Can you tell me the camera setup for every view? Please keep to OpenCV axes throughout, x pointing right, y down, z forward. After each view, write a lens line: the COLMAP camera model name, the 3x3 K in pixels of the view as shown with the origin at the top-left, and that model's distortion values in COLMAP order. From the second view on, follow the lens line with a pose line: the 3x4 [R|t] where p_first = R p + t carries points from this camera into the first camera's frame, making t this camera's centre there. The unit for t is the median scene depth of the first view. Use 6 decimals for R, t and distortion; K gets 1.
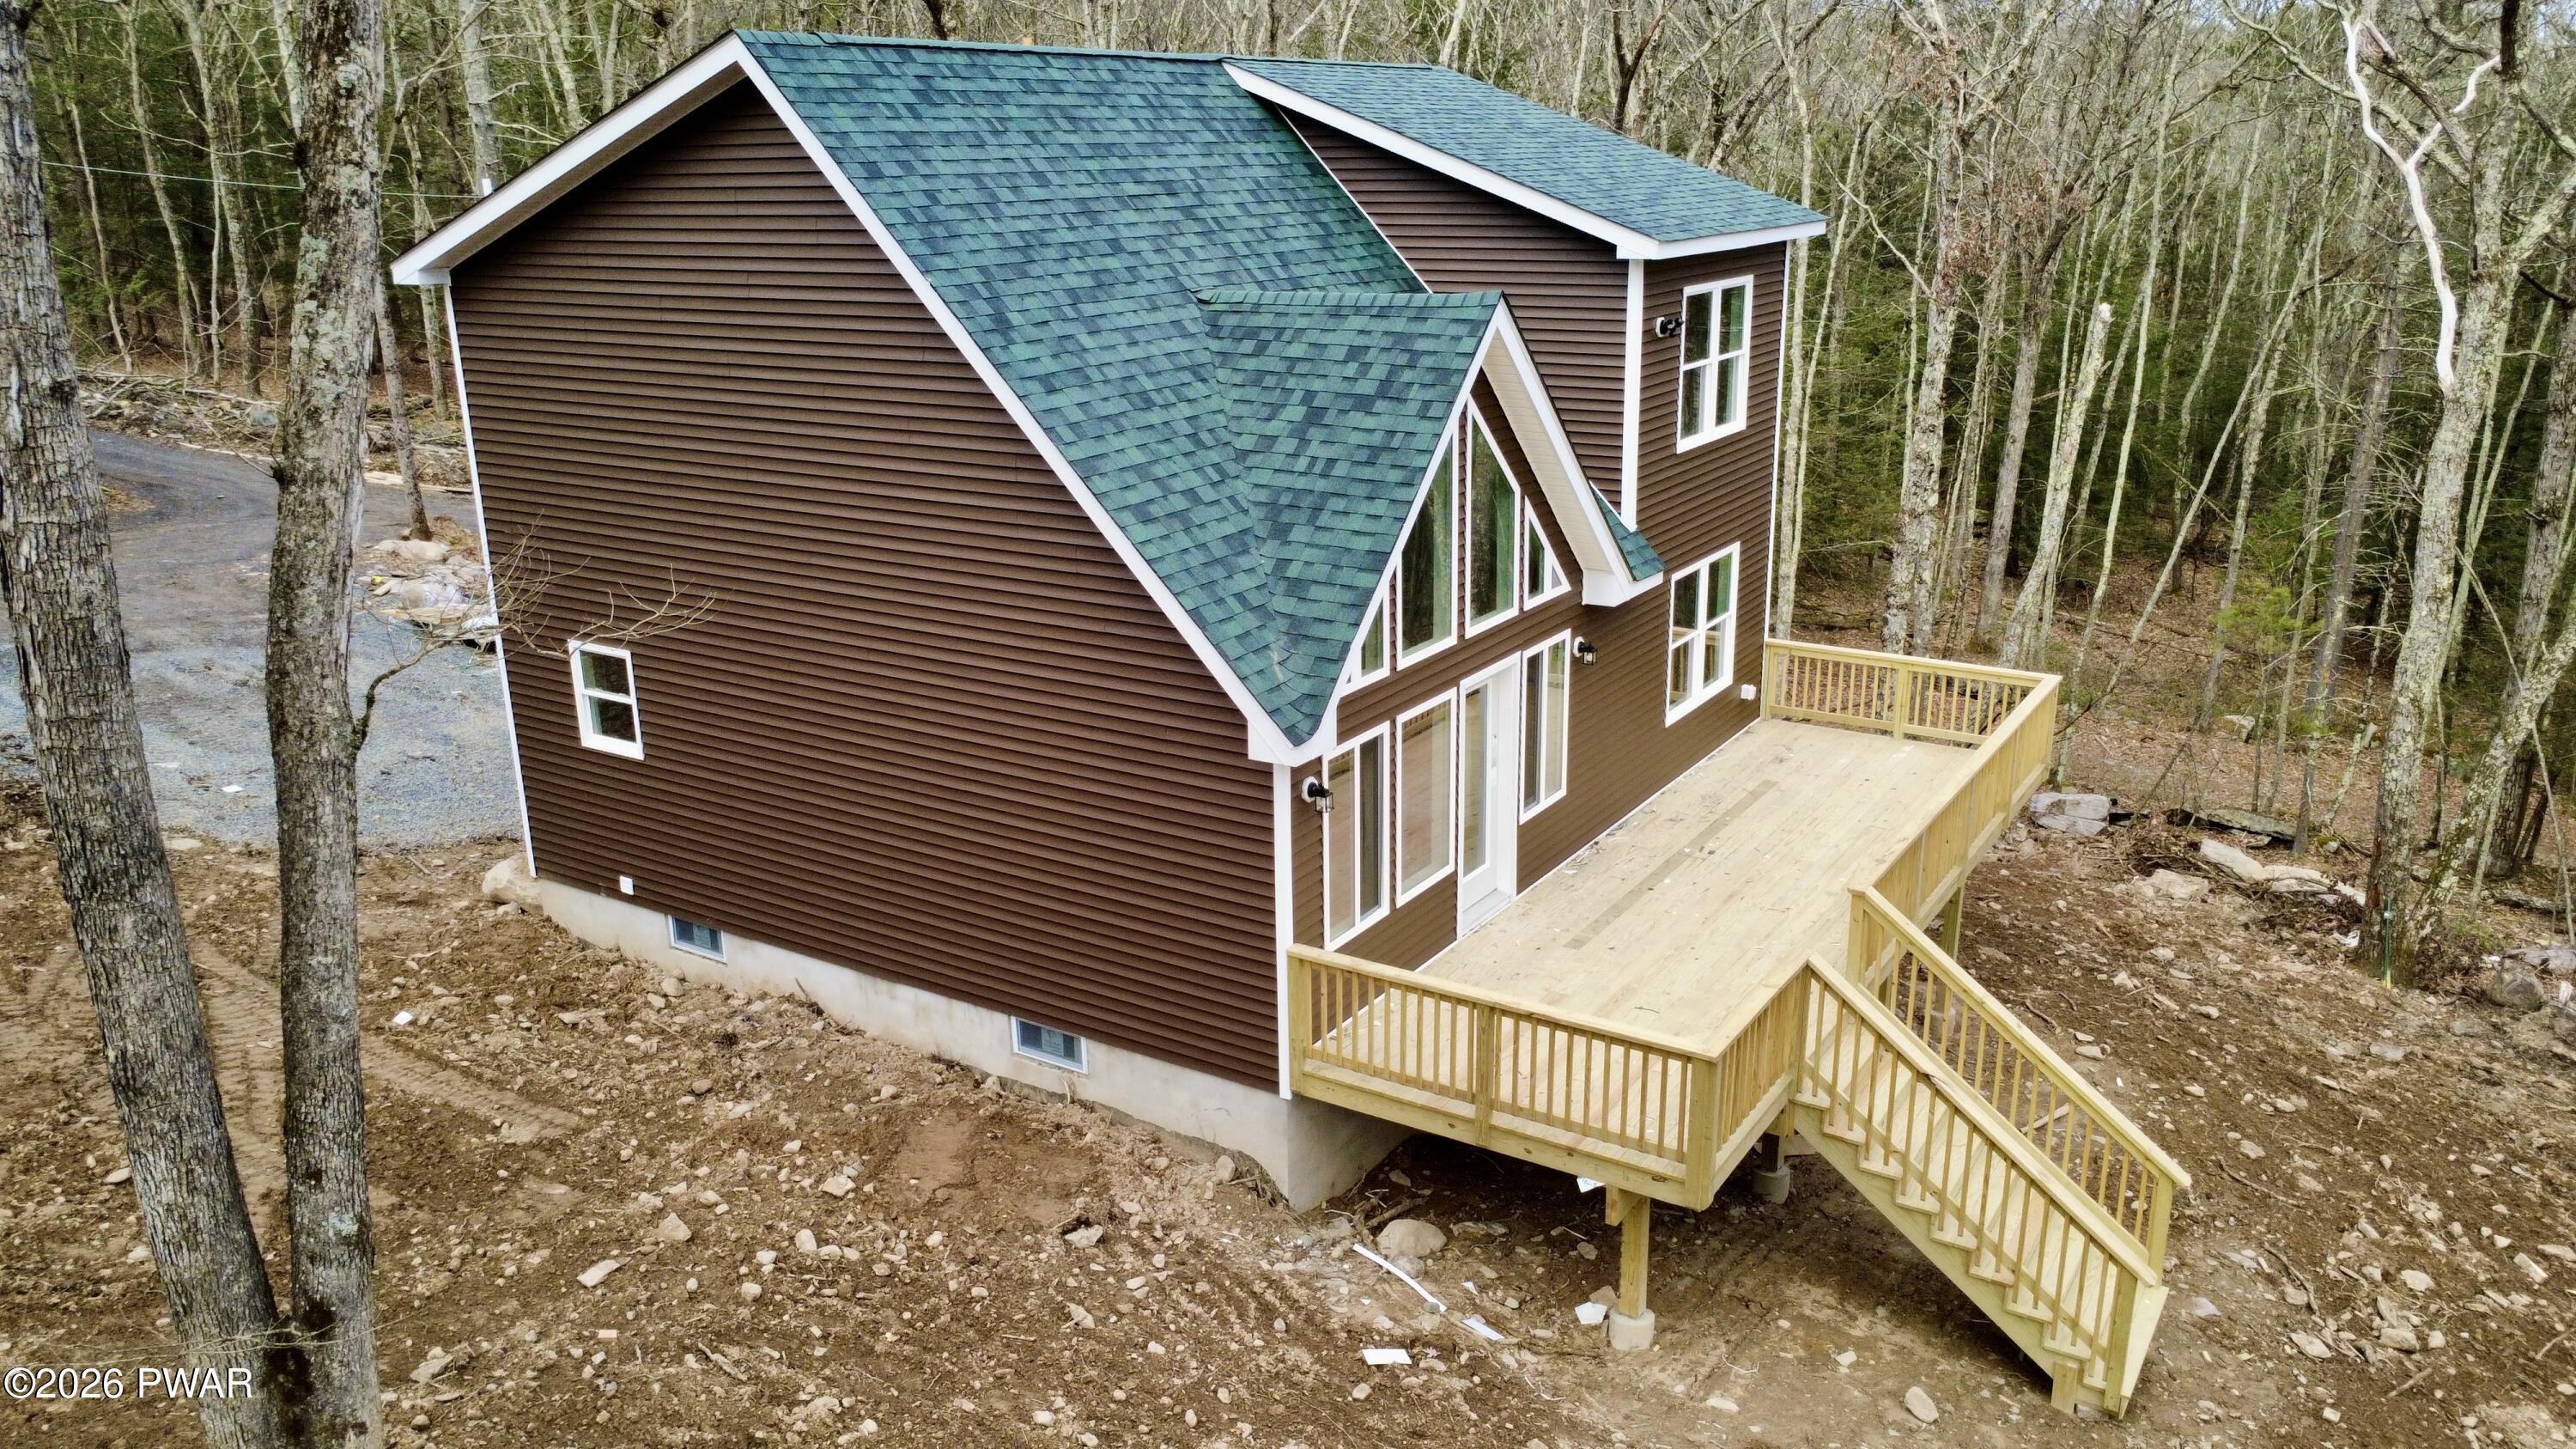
lens RADIAL K [[1870.2, 0, 1287.4], [0, 1870.2, 727.9], [0, 0, 1]] dist [-0.001841, 0.000262]
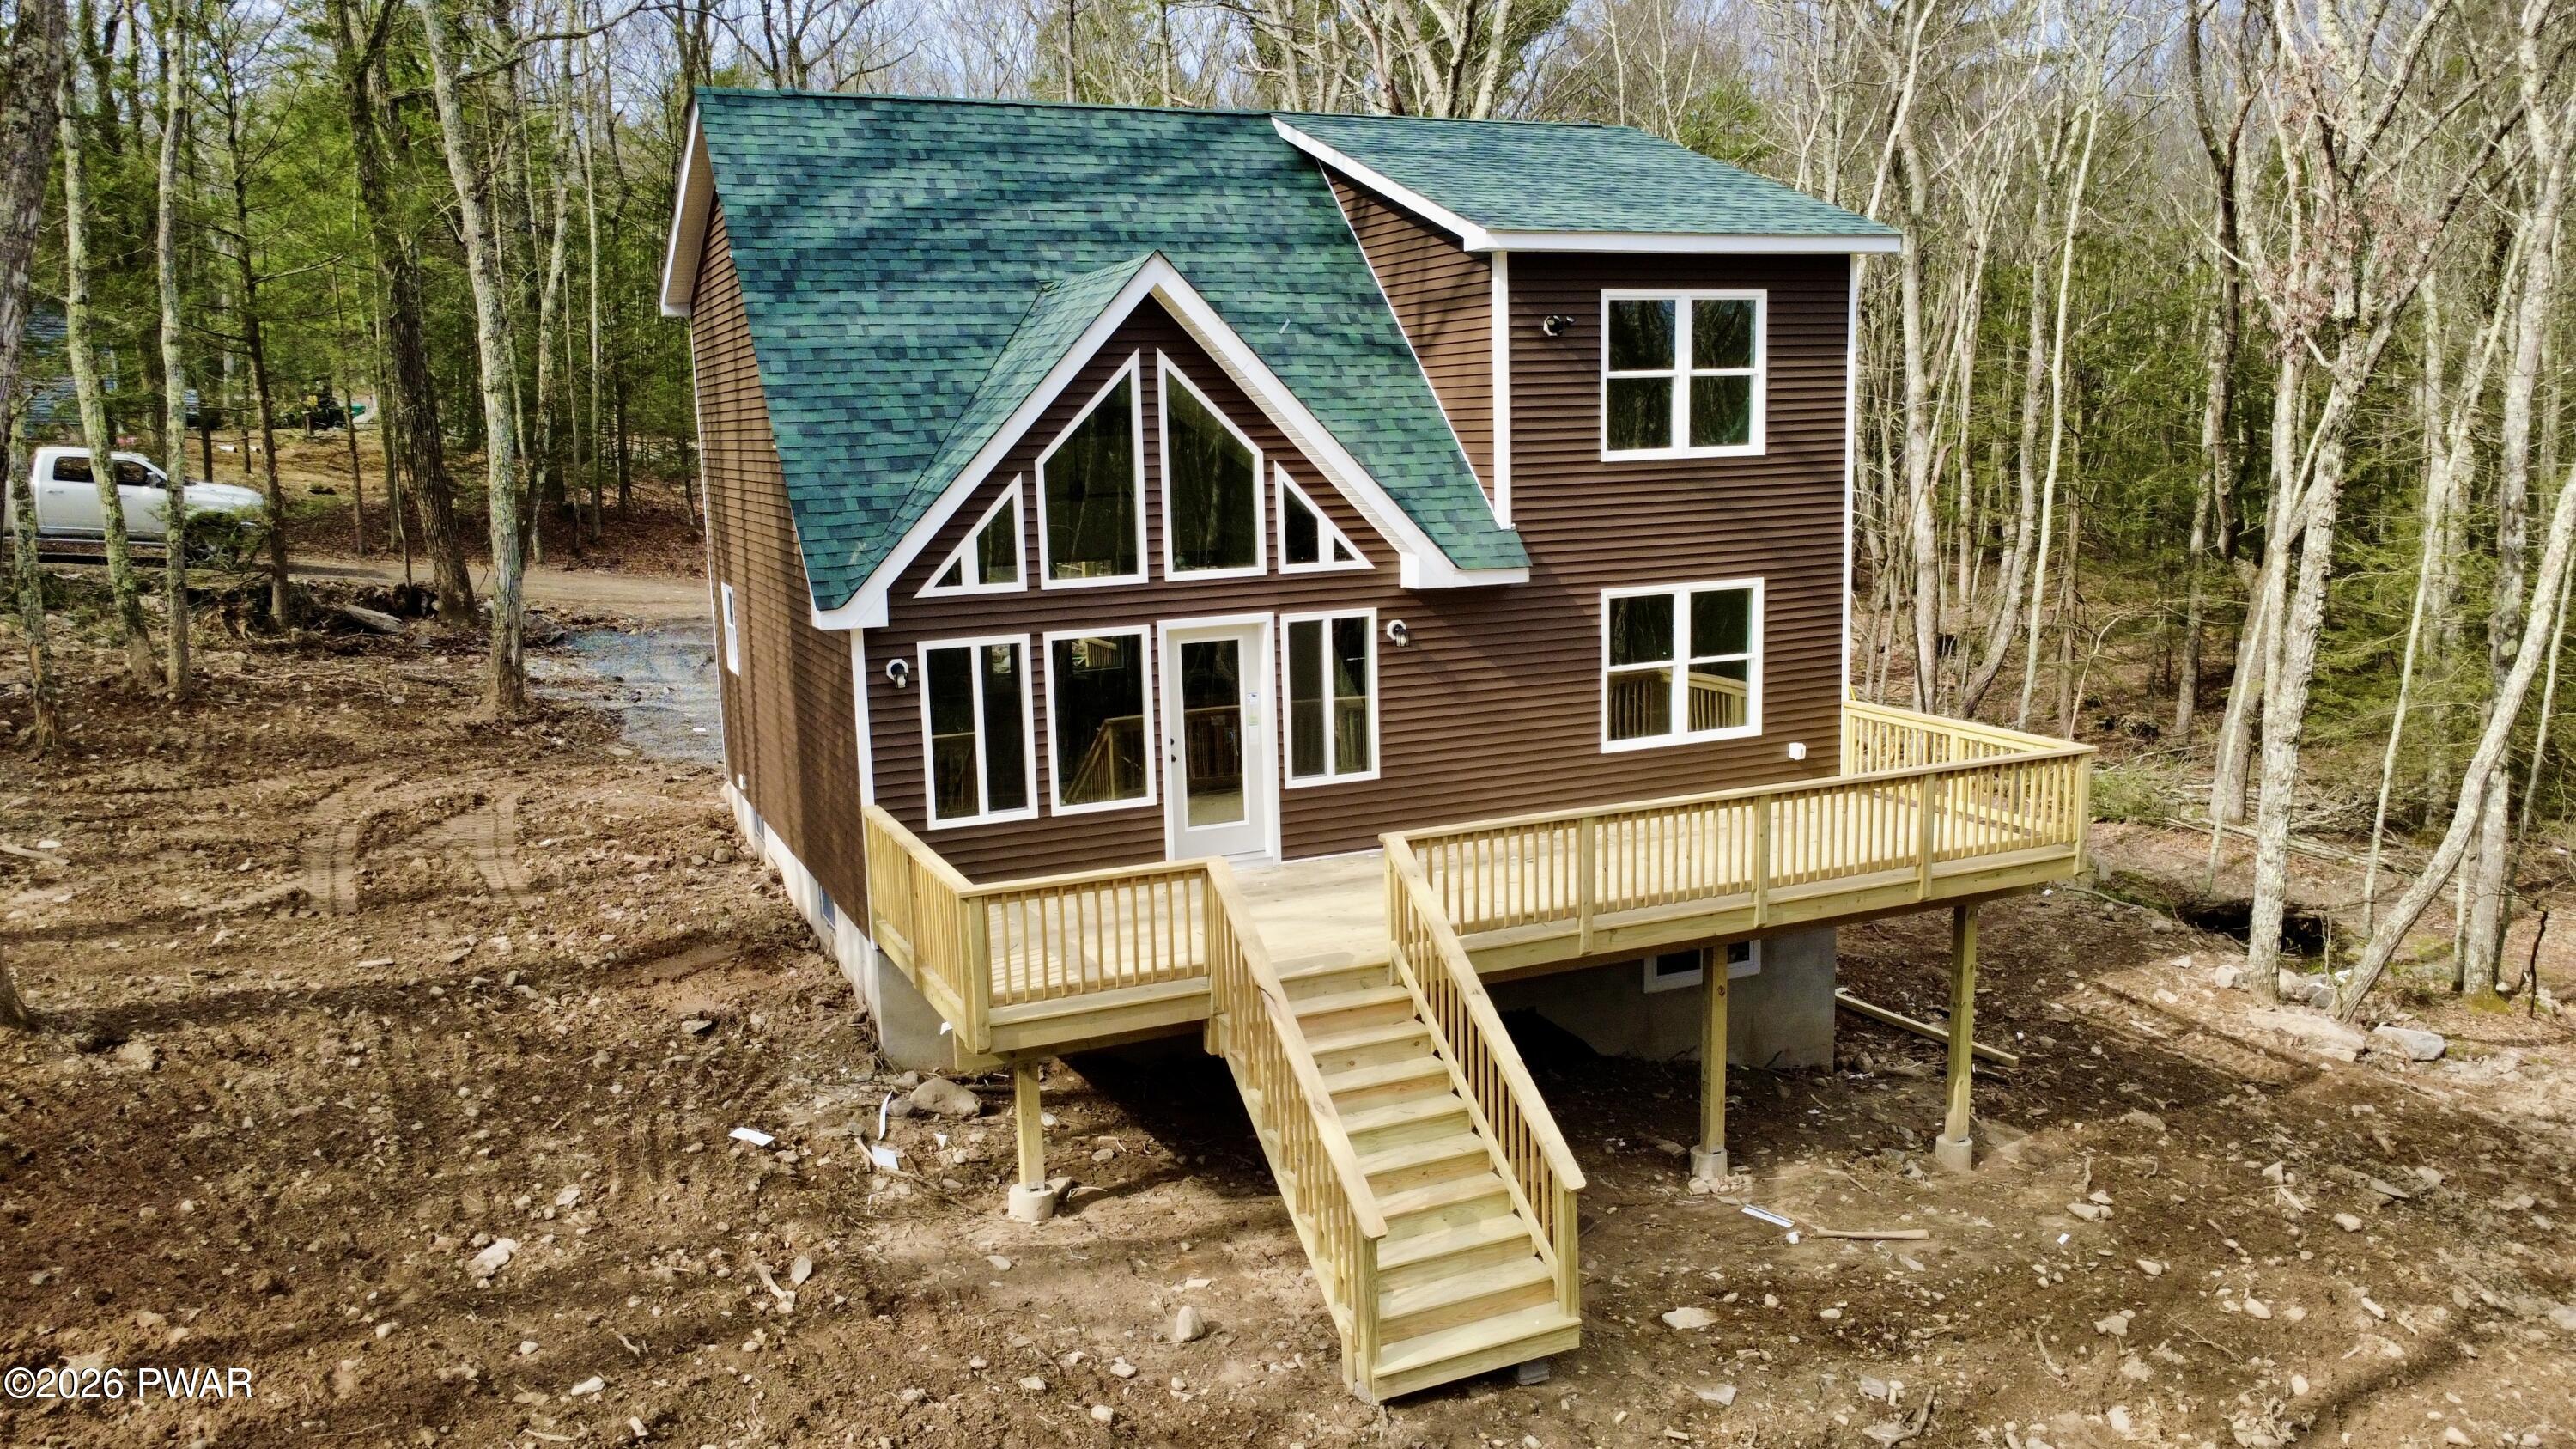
lens RADIAL K [[1870.2, 0, 1289.0], [0, 1870.2, 721.7], [0, 0, 1]] dist [-0.001841, 0.000262]
pose [[0.839485, 0.080355, -0.537409, 0.663963], [-0.147736, 0.985502, -0.083422, 0.099427], [0.522914, 0.149426, 0.839186, 0.137412]]
